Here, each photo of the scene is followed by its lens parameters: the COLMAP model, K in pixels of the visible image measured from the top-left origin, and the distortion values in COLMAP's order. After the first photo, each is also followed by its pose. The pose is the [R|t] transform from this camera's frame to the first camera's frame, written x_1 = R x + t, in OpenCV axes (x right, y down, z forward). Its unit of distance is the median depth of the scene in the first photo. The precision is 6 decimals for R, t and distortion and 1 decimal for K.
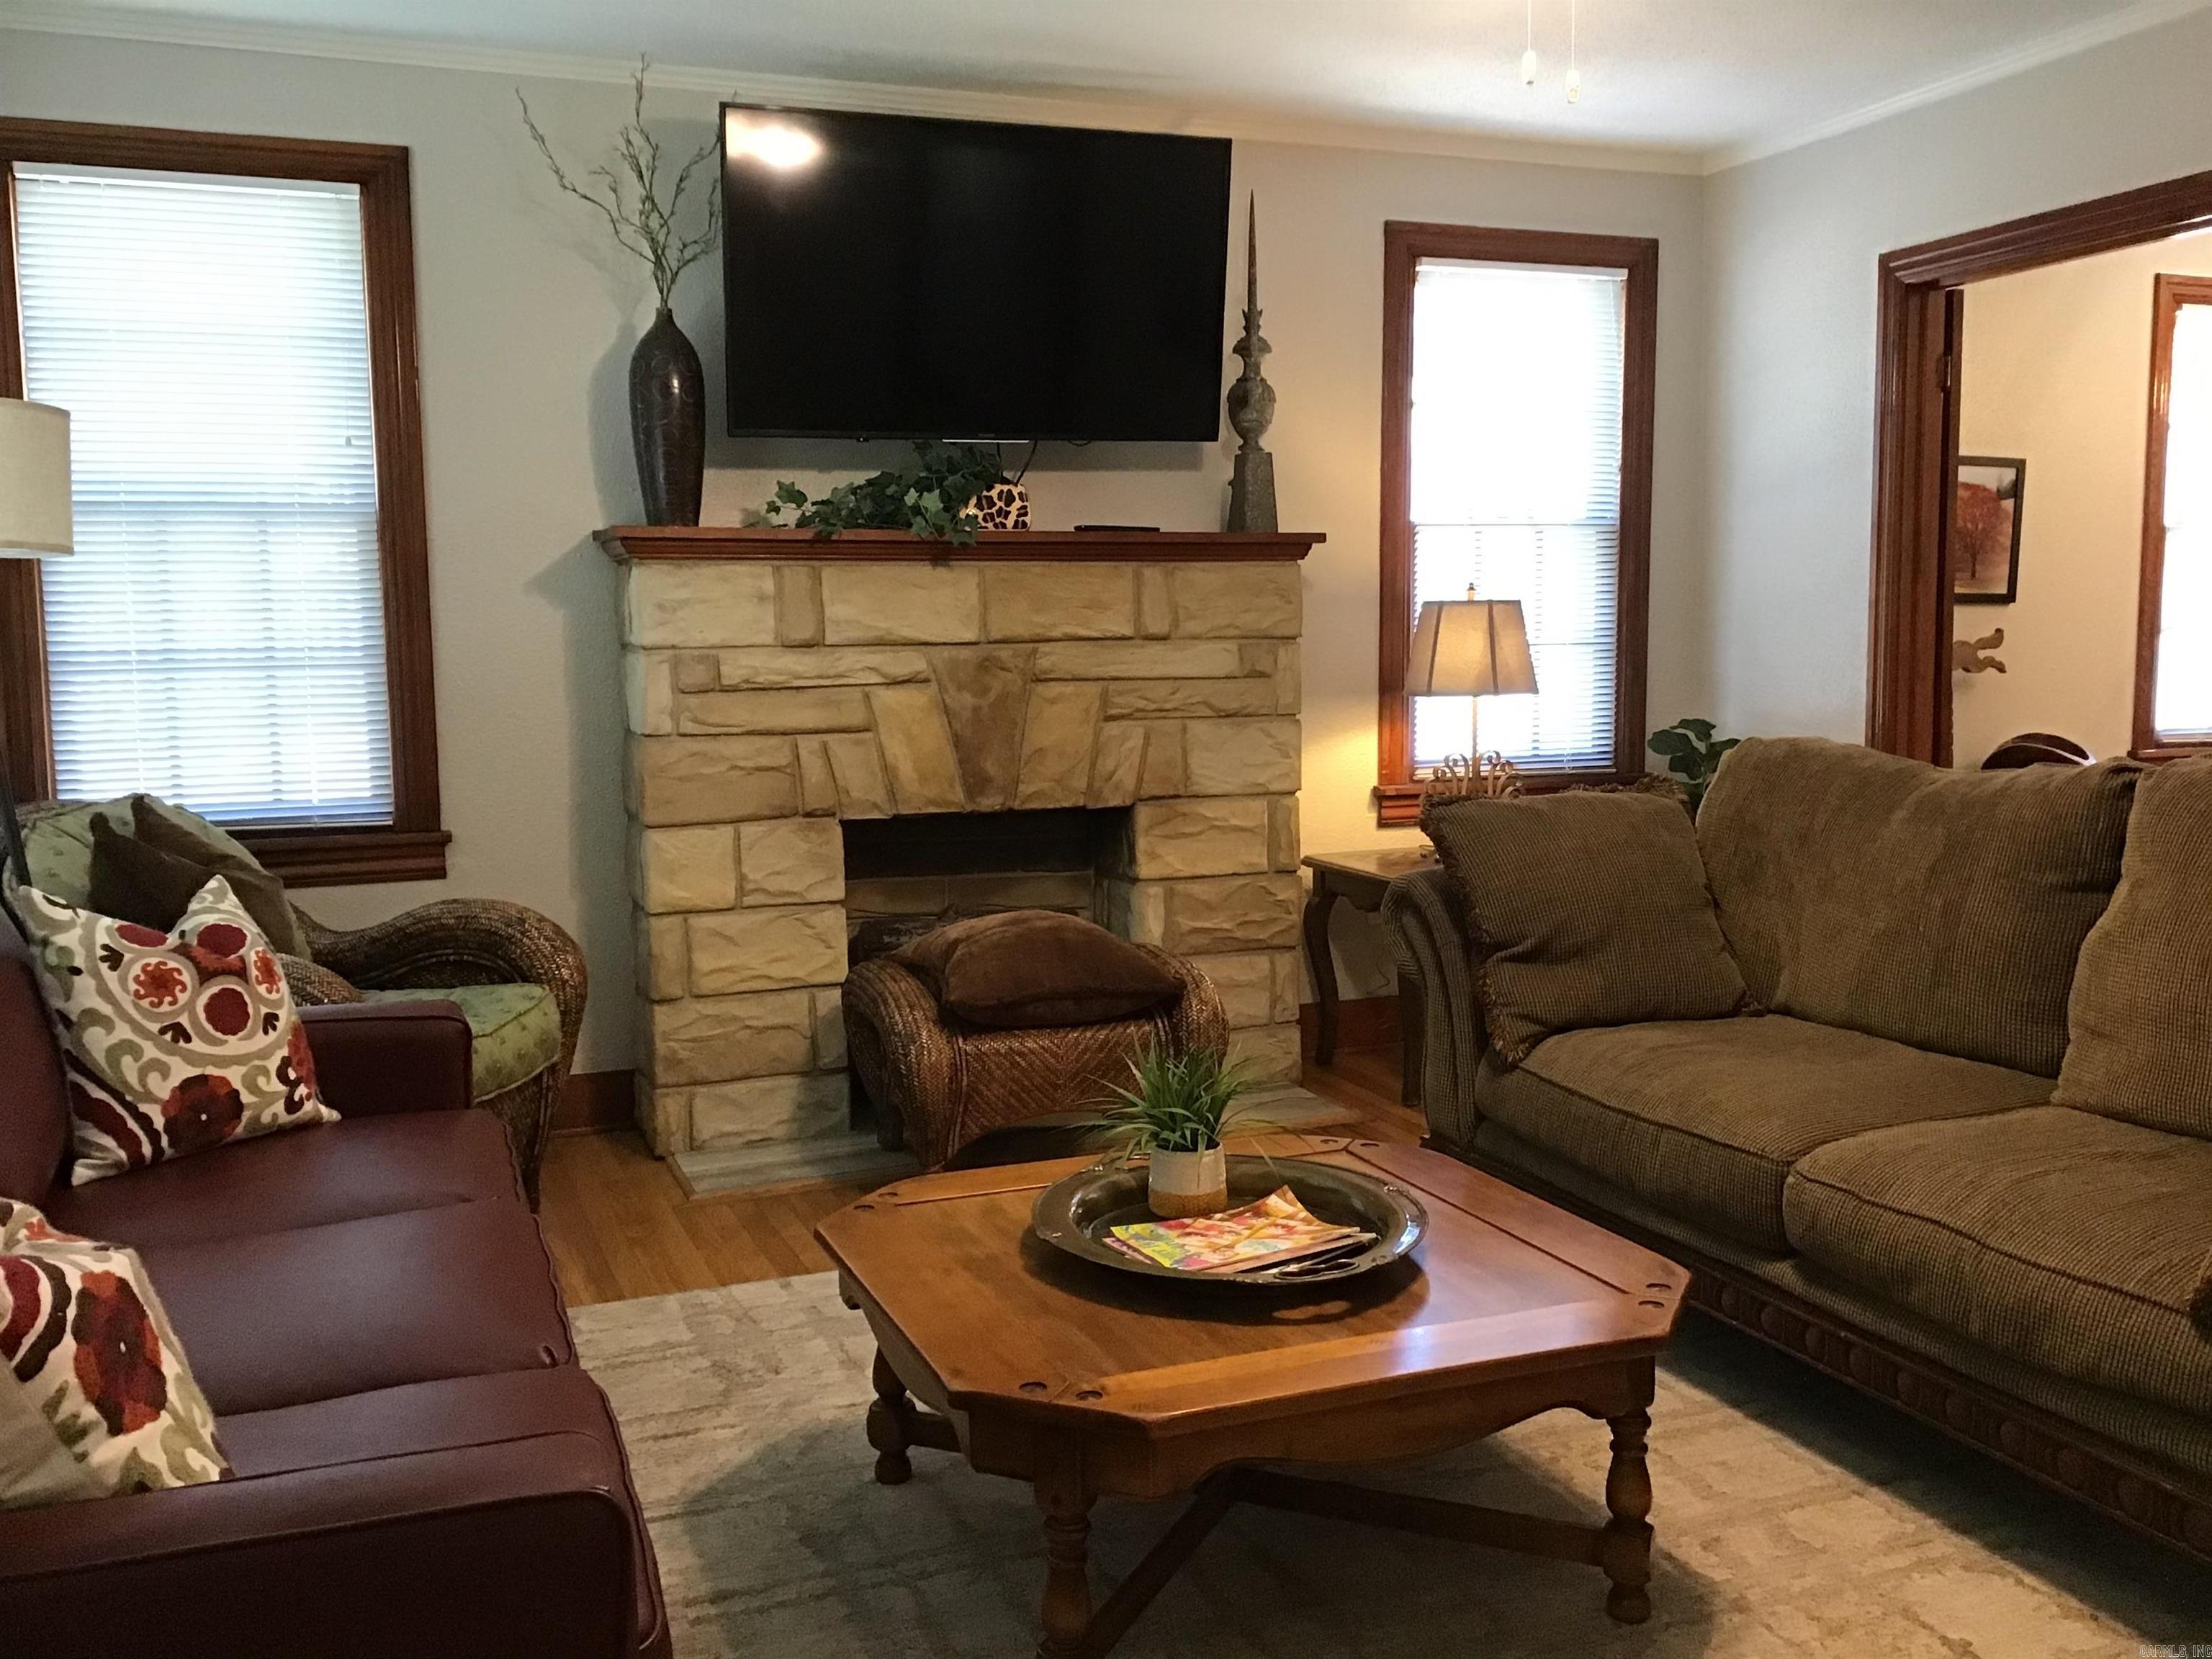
lens RADIAL K [[1996.7, 0, 1123.8], [0, 1996.7, 826.4], [0, 0, 1]] dist [0.113063, -0.180941]
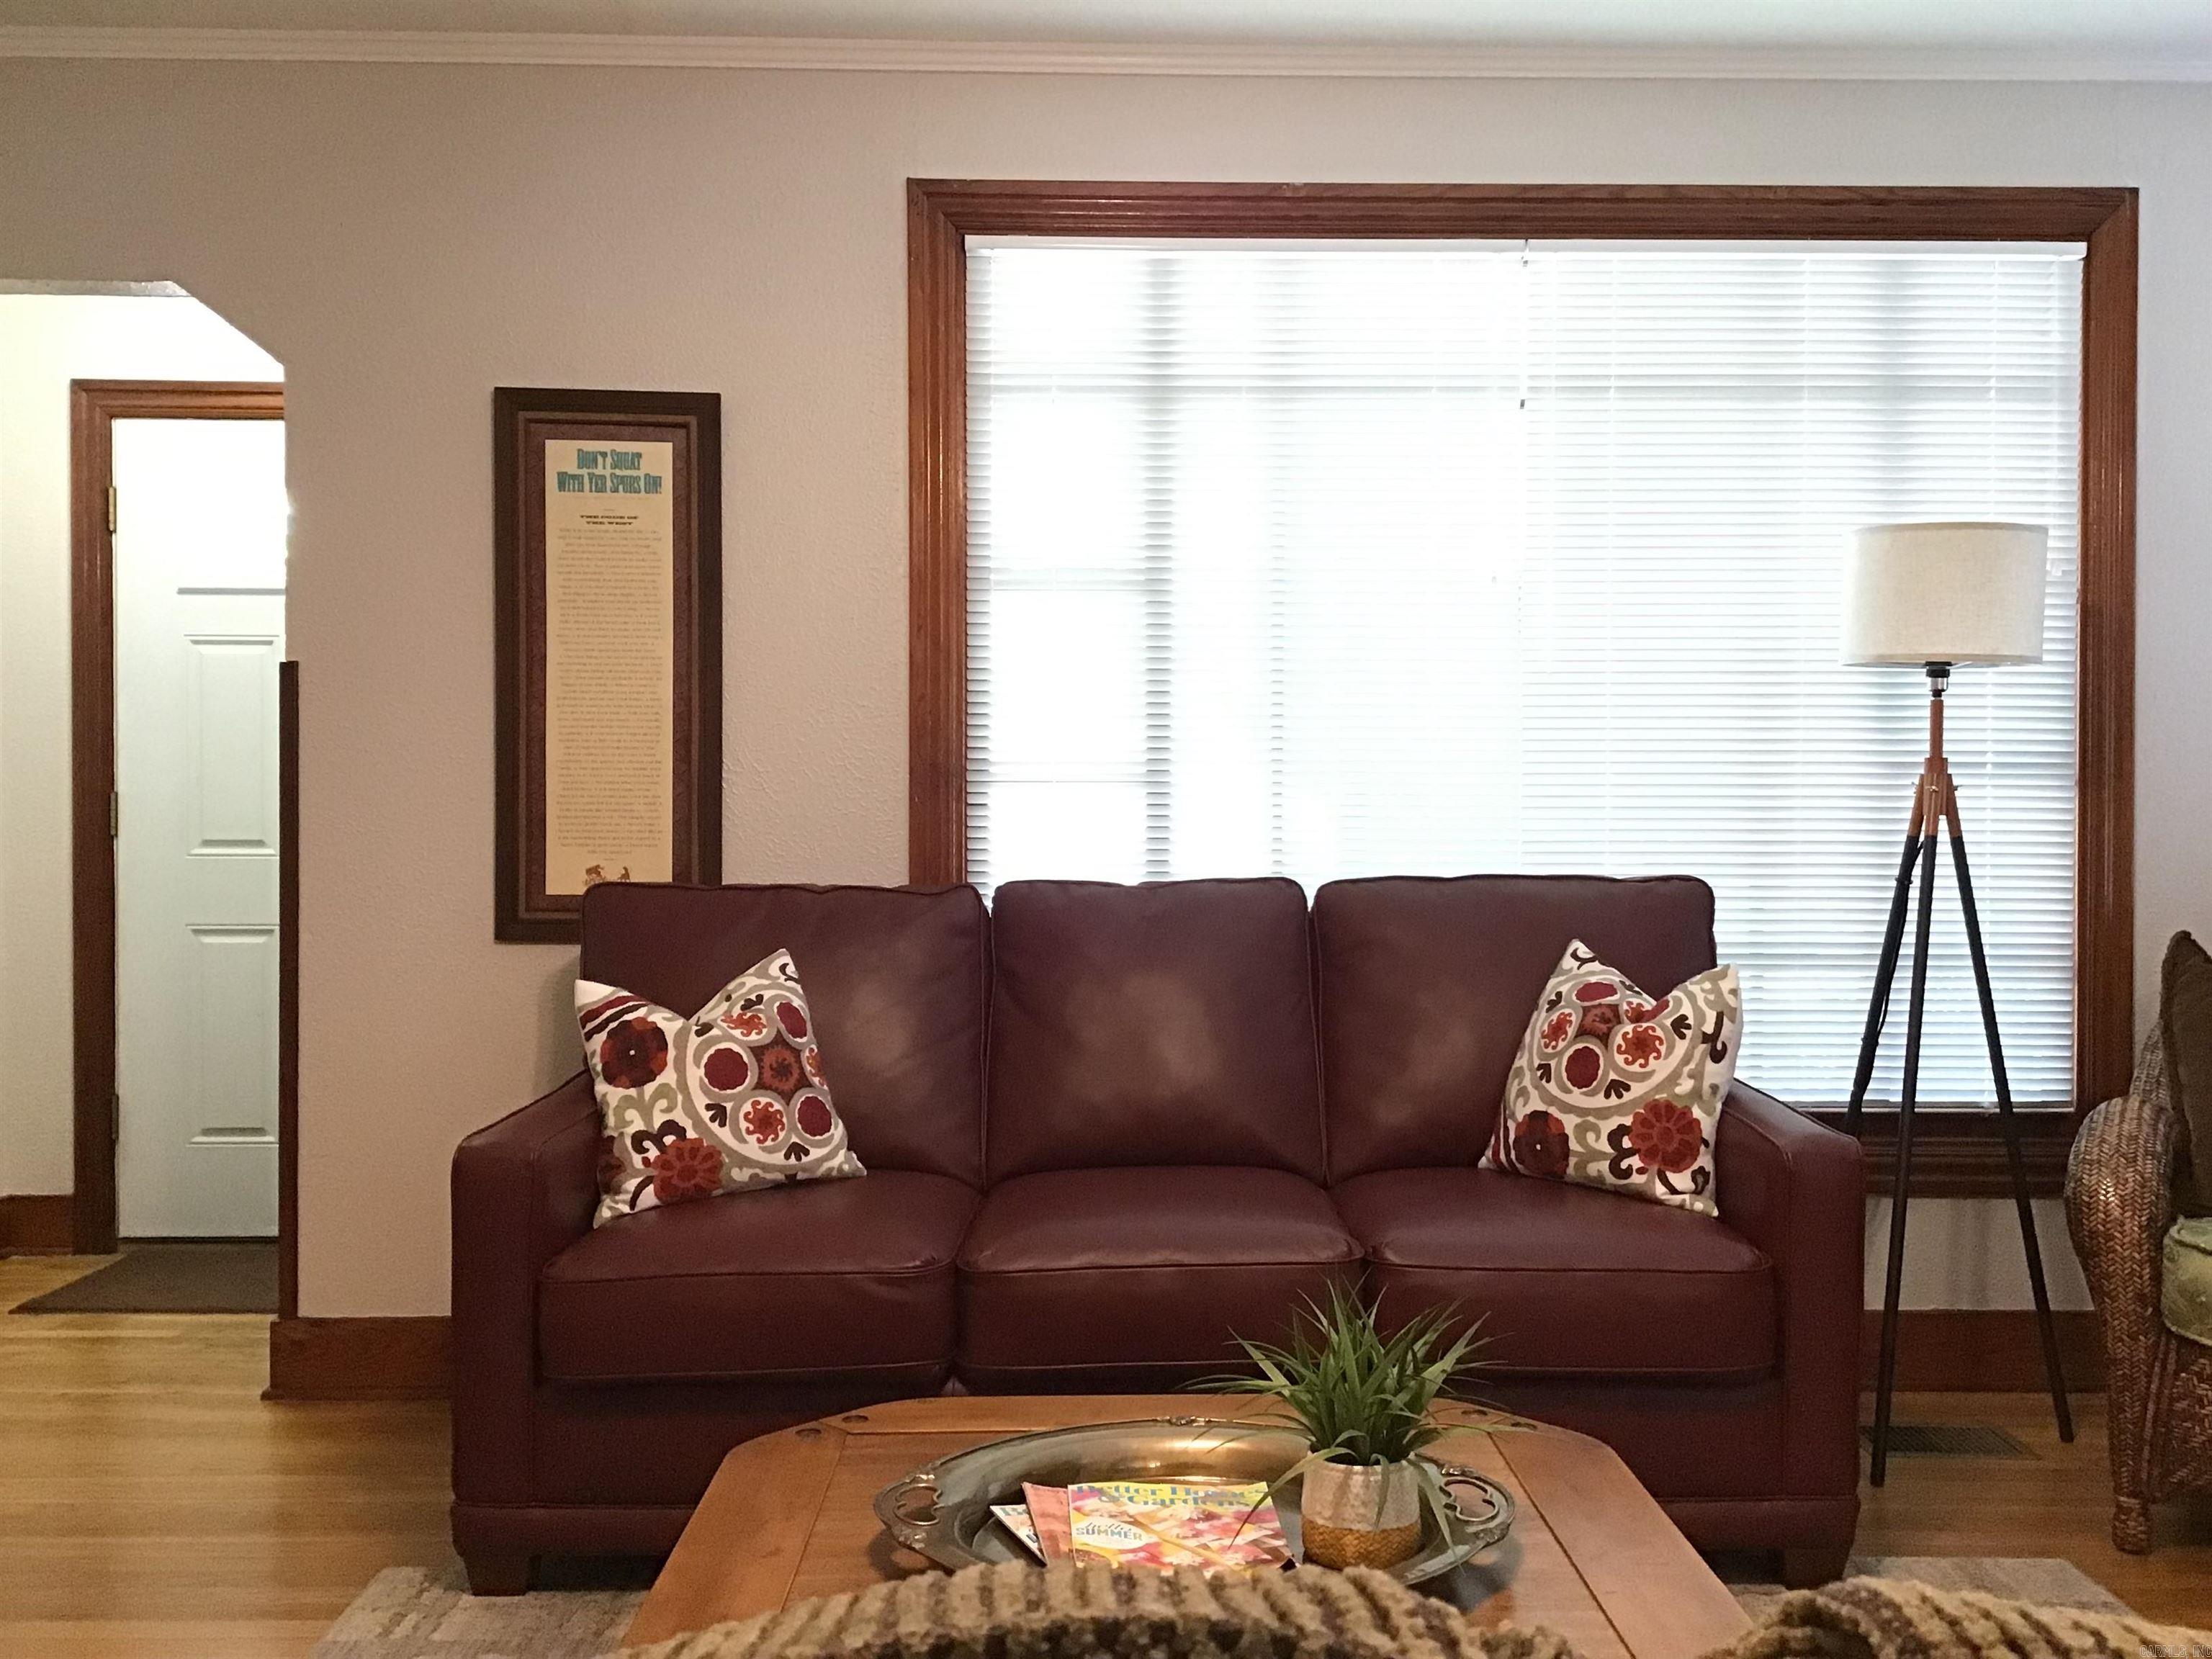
lens RADIAL K [[1996.7, 0, 1113.2], [0, 1996.7, 811.4], [0, 0, 1]] dist [0.113063, -0.180941]
pose [[-0.356683, 0.020878, -0.933992, 0.416954], [-0.089322, 0.994408, 0.056340, -0.054263], [0.929946, 0.103521, -0.352823, 0.677254]]
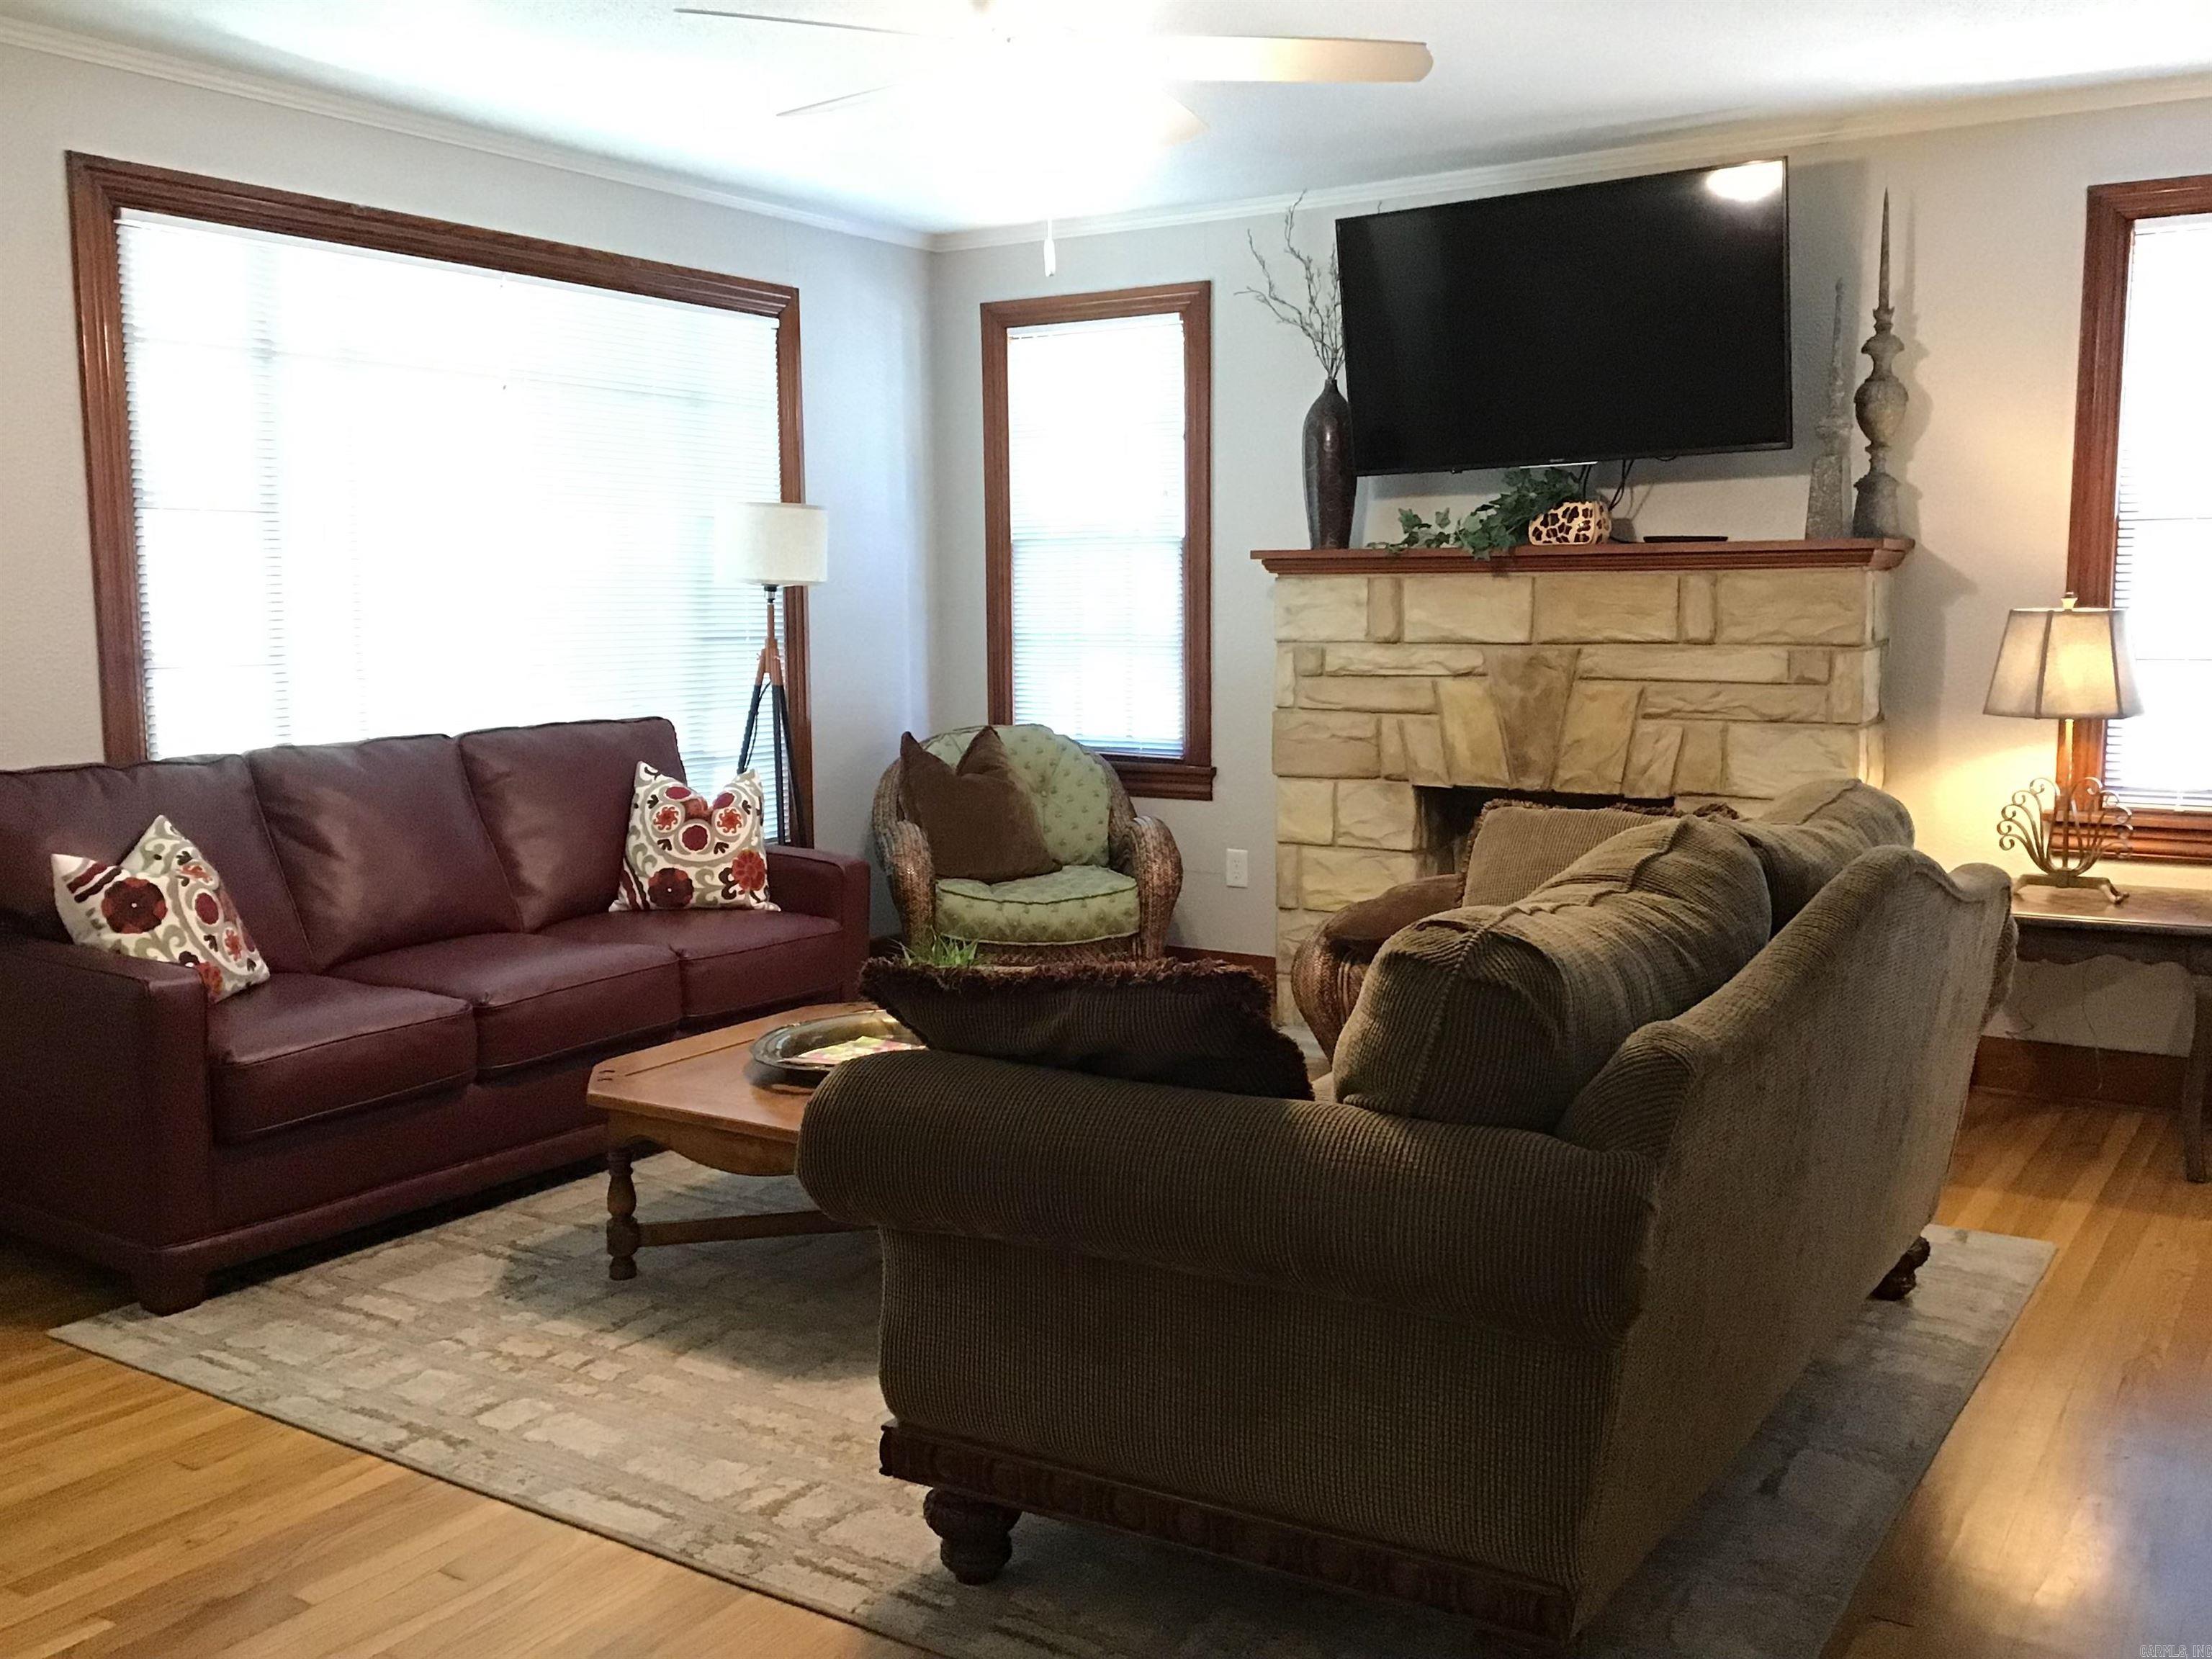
lens RADIAL K [[1996.7, 0, 1095.4], [0, 1996.7, 828.0], [0, 0, 1]] dist [0.113063, -0.180941]
pose [[0.561091, 0.109465, -0.820484, 0.765221], [-0.086258, 0.993553, 0.073567, -0.051236], [0.823248, 0.029496, 0.566916, 0.150764]]
